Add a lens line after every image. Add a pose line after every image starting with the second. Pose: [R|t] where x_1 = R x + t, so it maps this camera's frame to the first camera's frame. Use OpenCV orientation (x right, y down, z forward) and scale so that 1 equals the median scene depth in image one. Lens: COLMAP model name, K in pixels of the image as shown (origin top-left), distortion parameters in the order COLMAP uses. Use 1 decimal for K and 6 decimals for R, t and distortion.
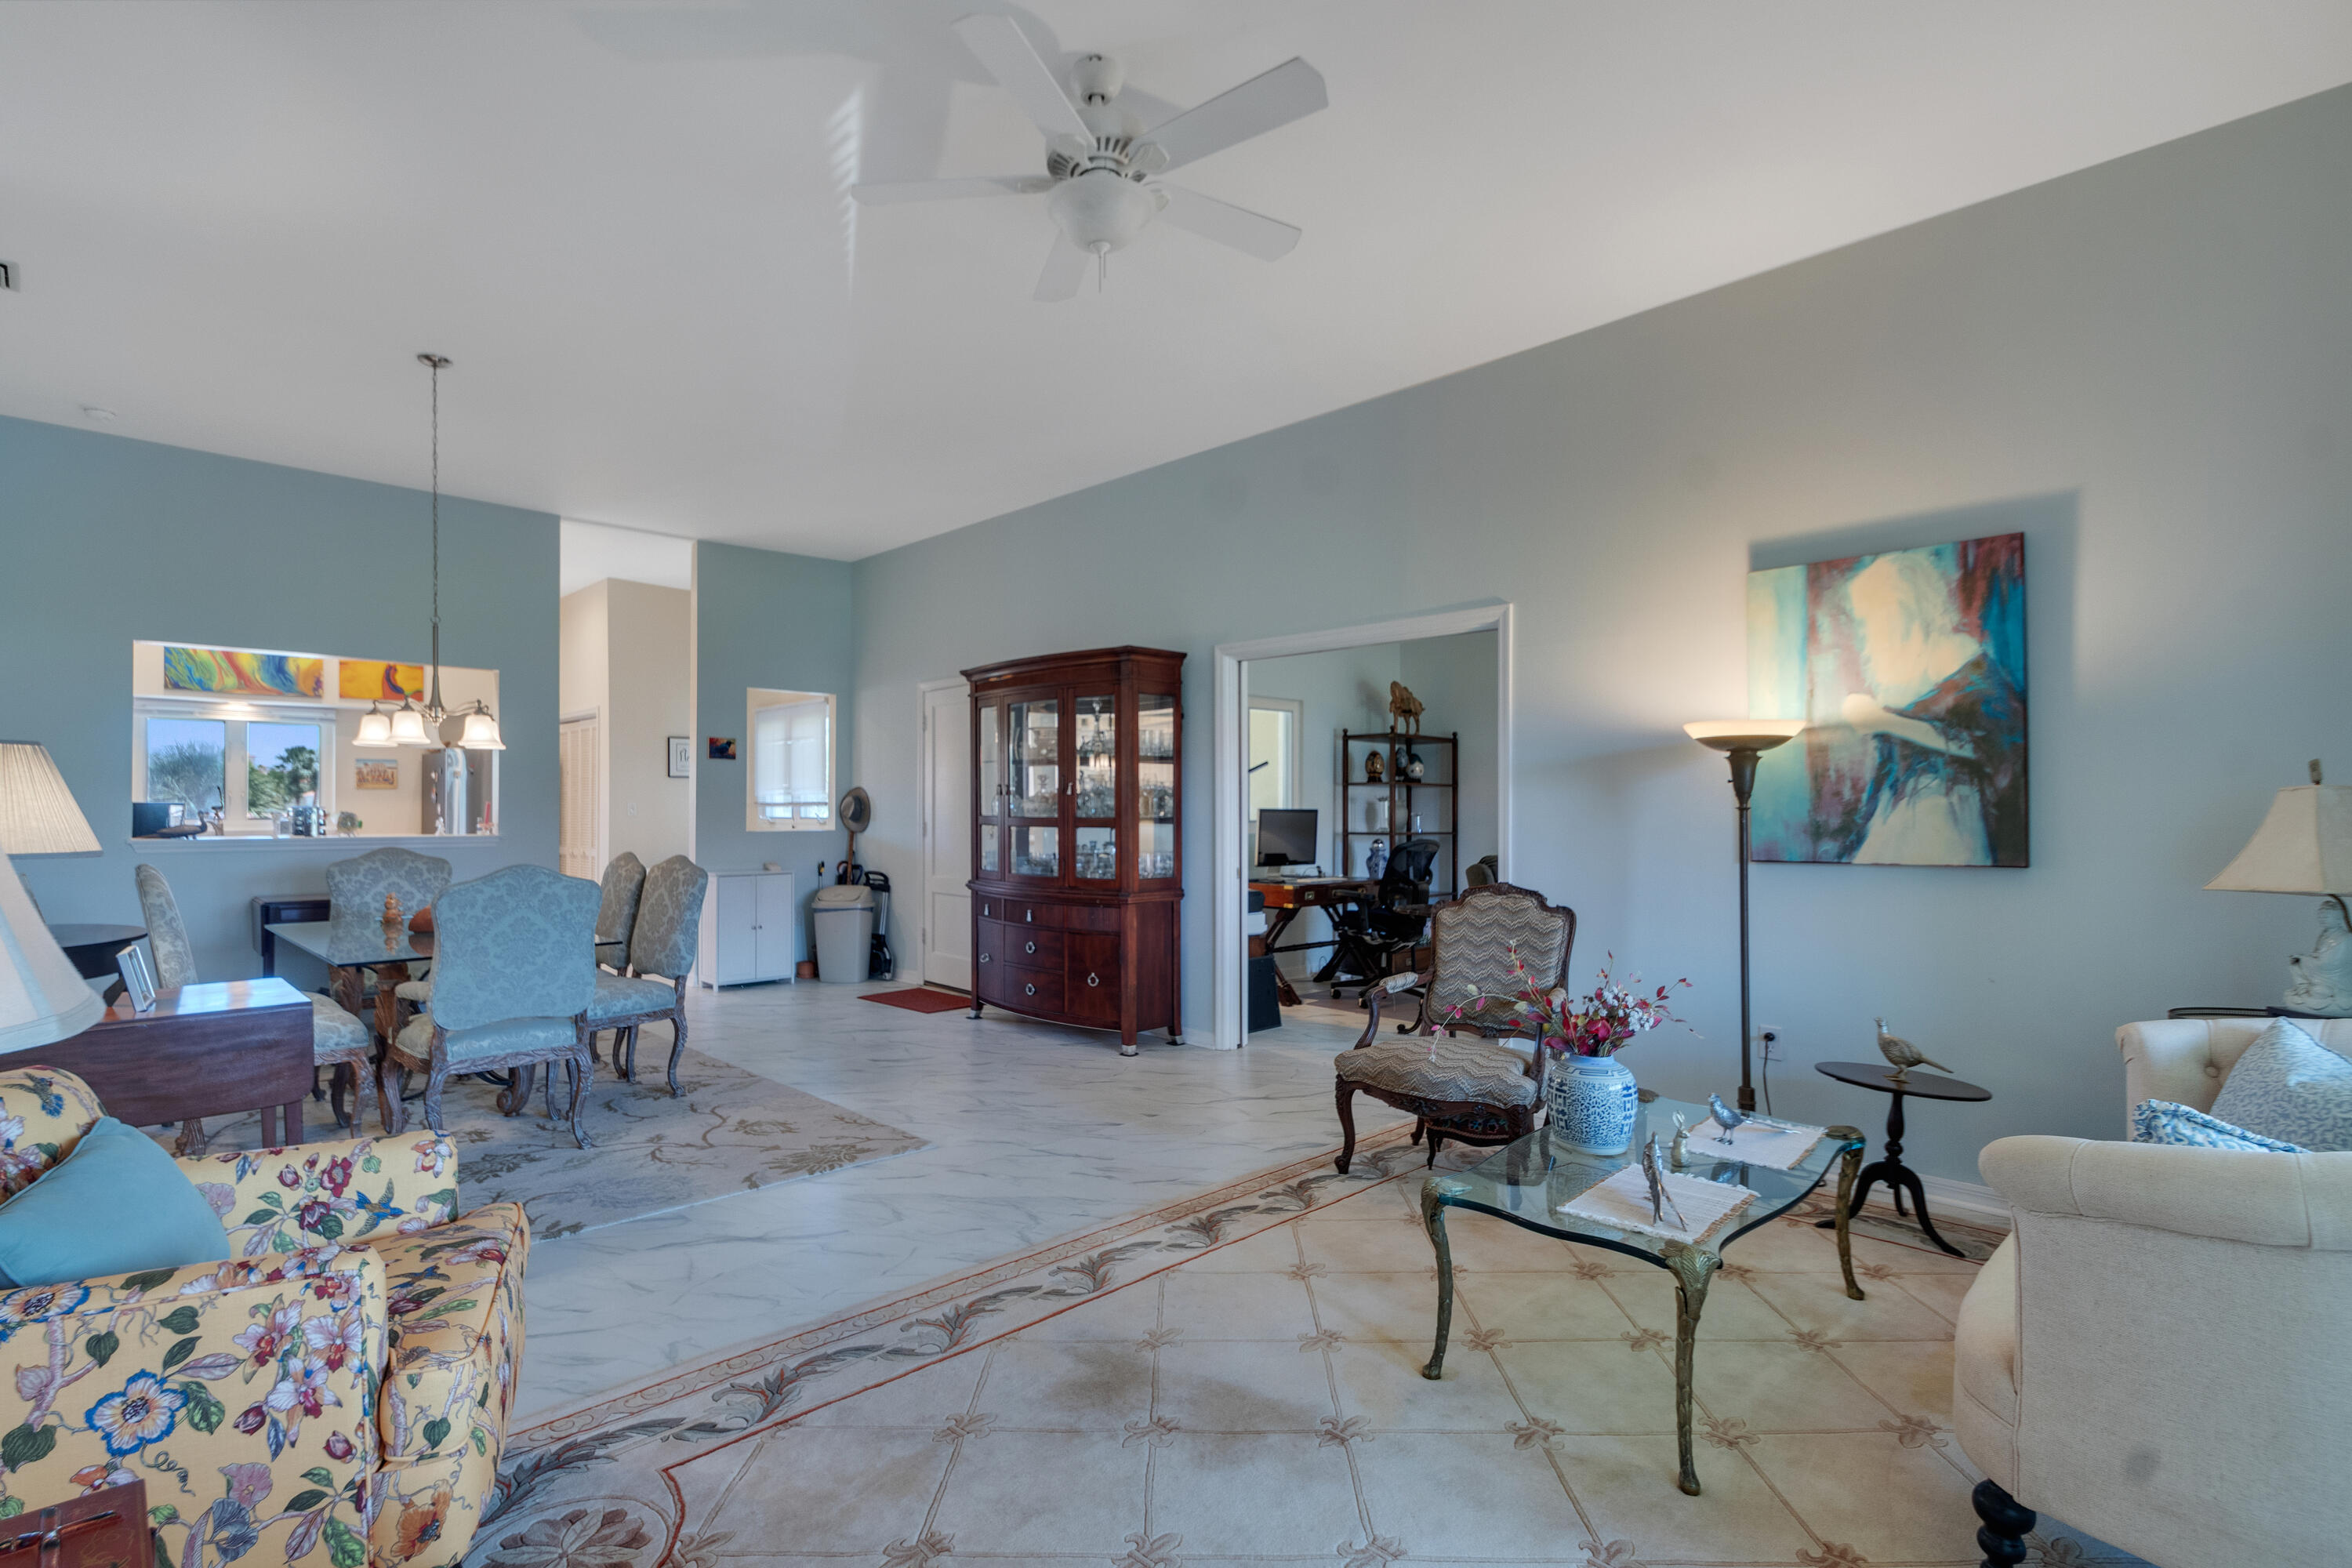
lens RADIAL K [[1111.7, 0, 1115.4], [0, 1111.7, 802.0], [0, 0, 1]] dist [0.000462, -0.001252]
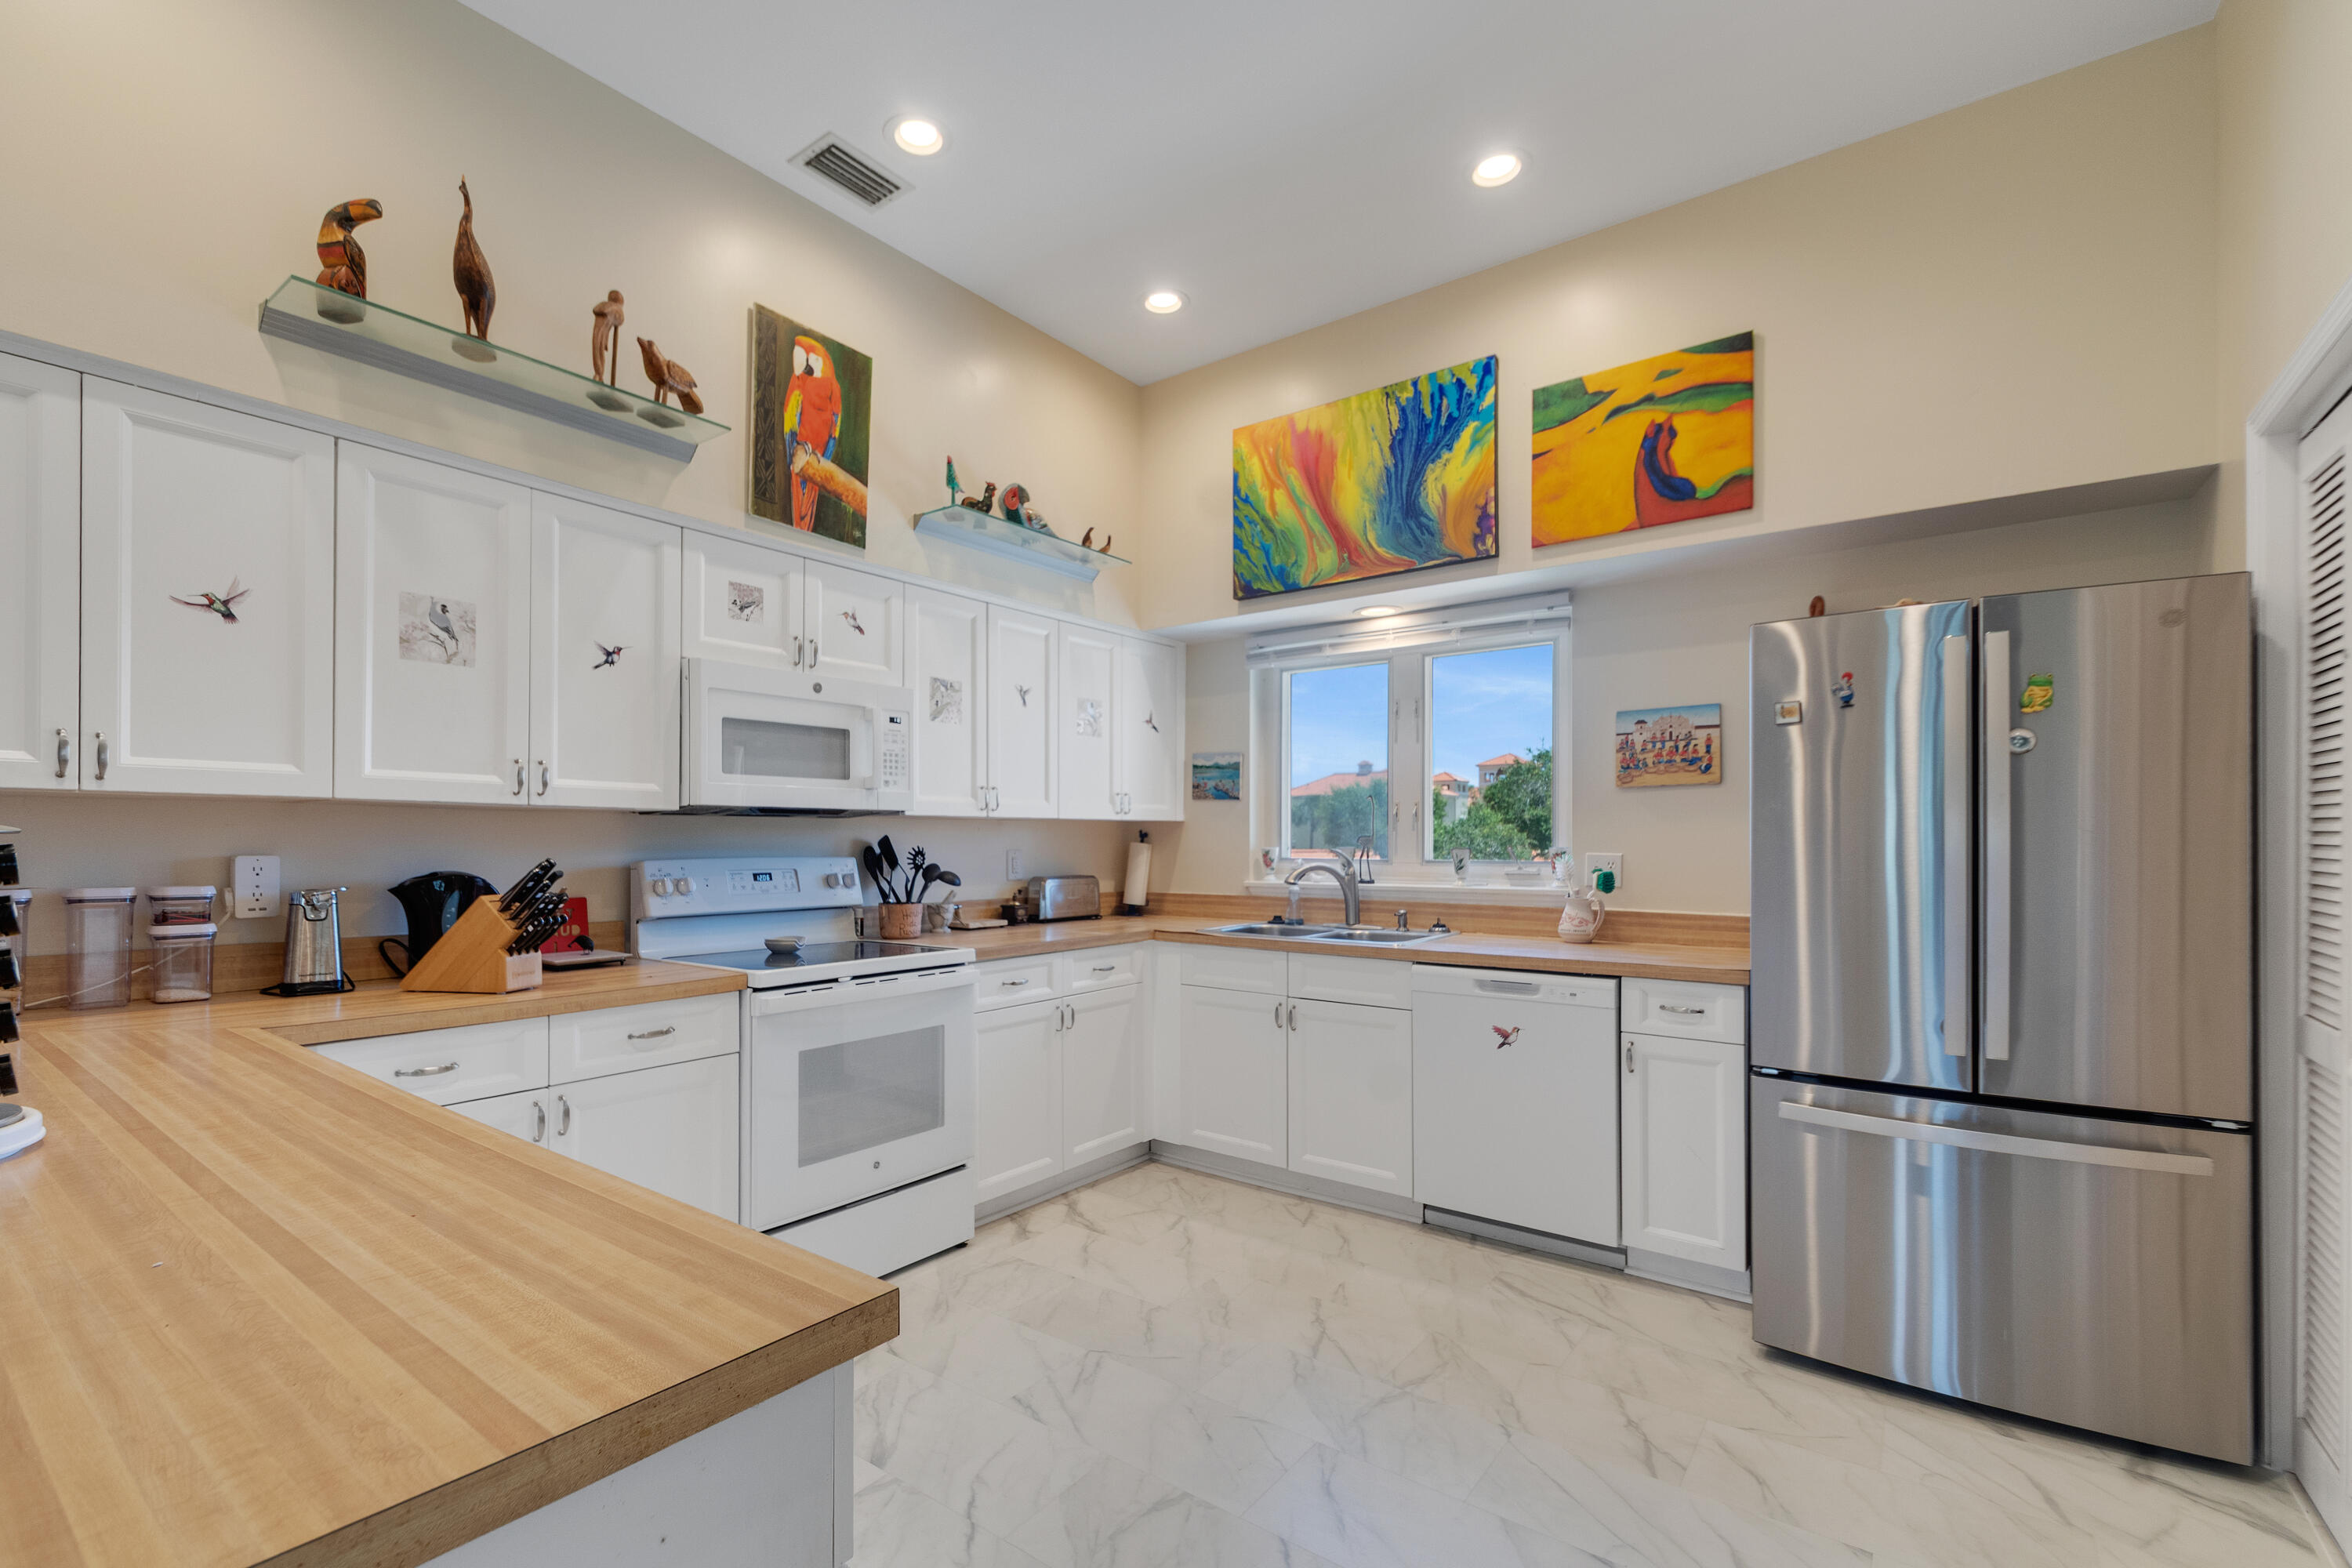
lens RADIAL K [[1047.0, 0, 1103.9], [0, 1047.0, 836.0], [0, 0, 1]] dist [0.012511, -0.001806]
pose [[0.145290, -0.004099, -0.989381, -0.771540], [0.005294, 0.999980, -0.003366, 0.011298], [0.989375, -0.004748, 0.145308, 1.703300]]
